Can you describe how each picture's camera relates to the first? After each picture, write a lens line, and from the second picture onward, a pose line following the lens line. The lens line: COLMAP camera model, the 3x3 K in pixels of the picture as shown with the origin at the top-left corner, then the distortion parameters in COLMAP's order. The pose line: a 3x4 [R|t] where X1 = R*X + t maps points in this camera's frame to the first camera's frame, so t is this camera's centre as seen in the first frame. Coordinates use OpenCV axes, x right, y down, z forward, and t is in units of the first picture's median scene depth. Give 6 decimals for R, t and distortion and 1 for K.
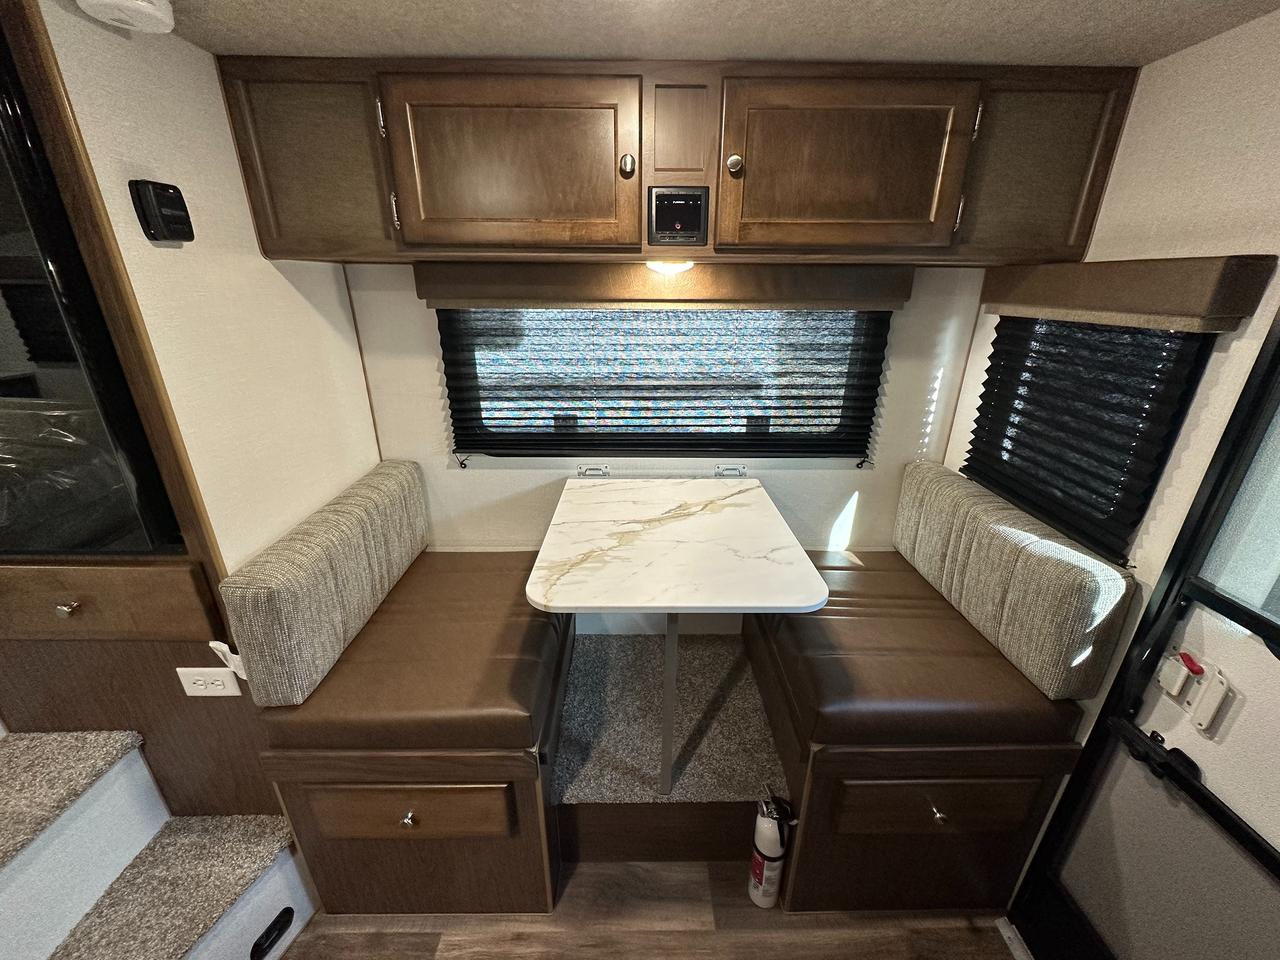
lens RADIAL K [[511.3, 0, 643.2], [0, 511.3, 485.9], [0, 0, 1]] dist [-0.001704, 0.000069]
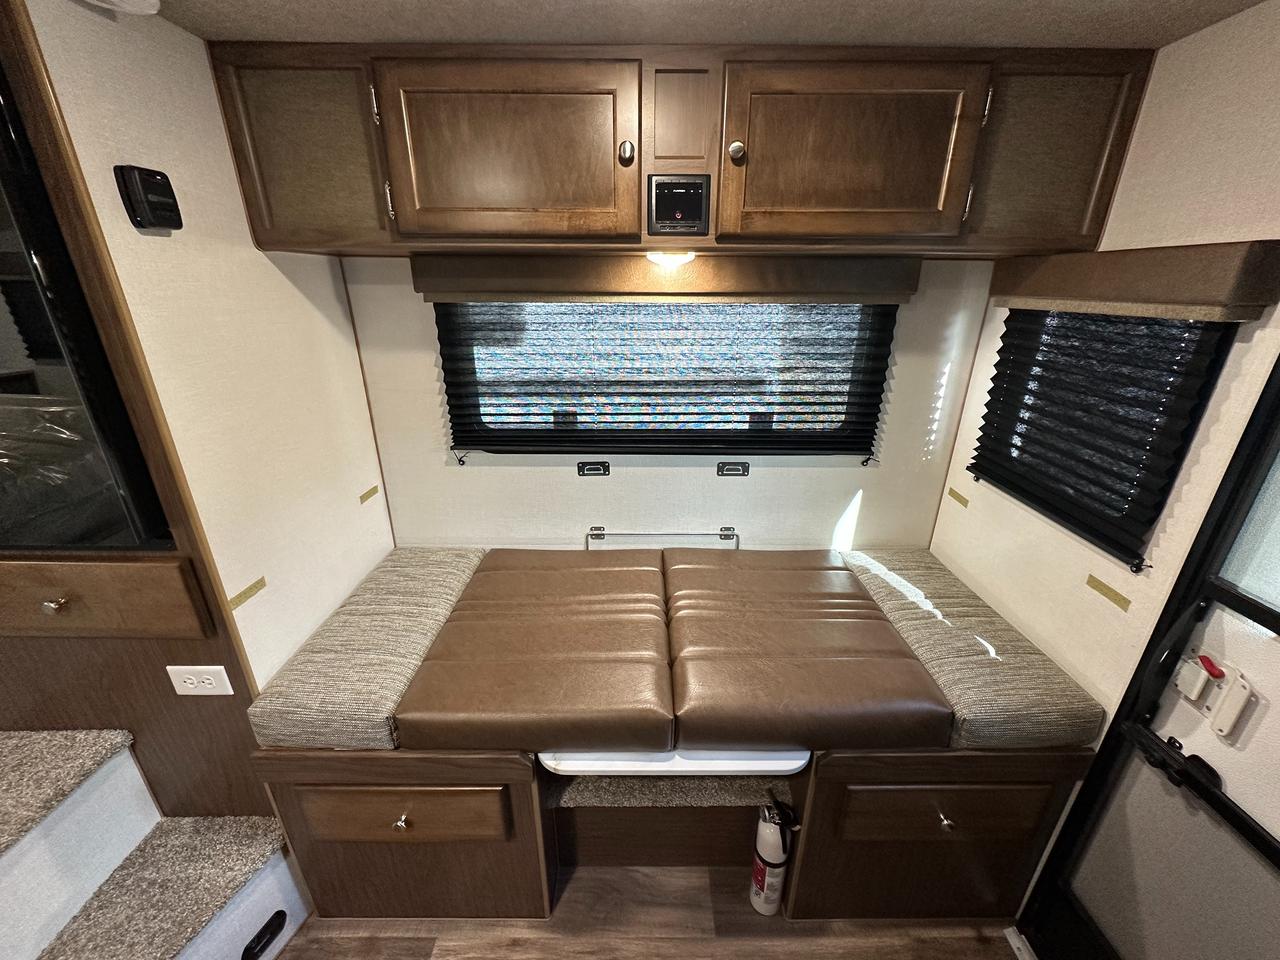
lens RADIAL K [[511.3, 0, 643.2], [0, 511.3, 485.9], [0, 0, 1]] dist [-0.001704, 0.000069]
pose [[0.999968, 0.002359, -0.007665, 0.008970], [-0.002370, 0.999996, -0.001435, 0.008992], [0.007662, 0.001453, 0.999970, 0.024194]]
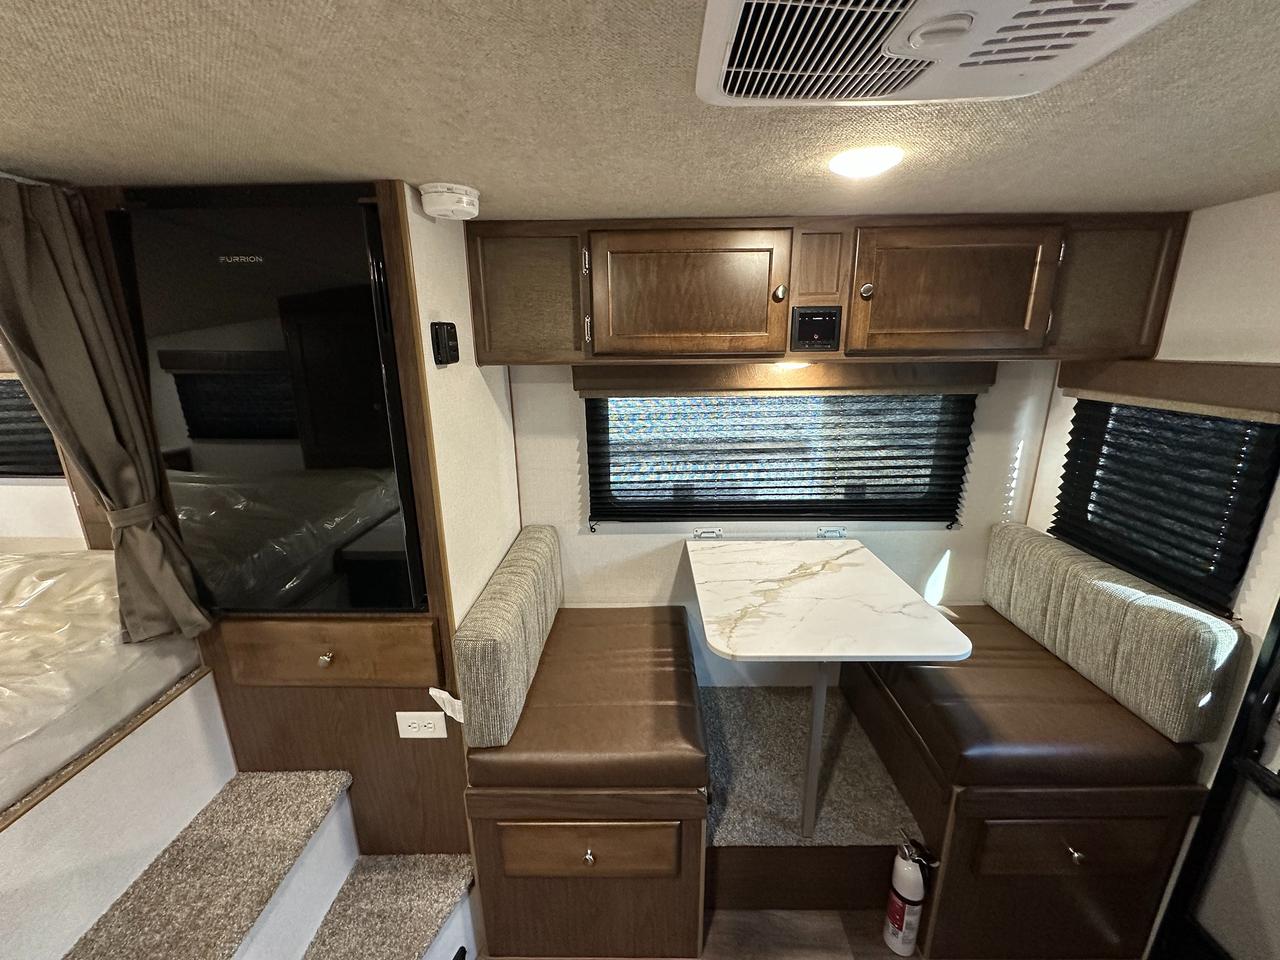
lens RADIAL K [[509.5, 0, 640.8], [0, 509.5, 481.9], [0, 0, 1]] dist [-0.002465, -0.000143]
pose [[0.999607, -0.010394, -0.026027, -0.315320], [0.007428, 0.993726, -0.111596, -0.027866], [0.027023, 0.111359, 0.993413, -0.182385]]
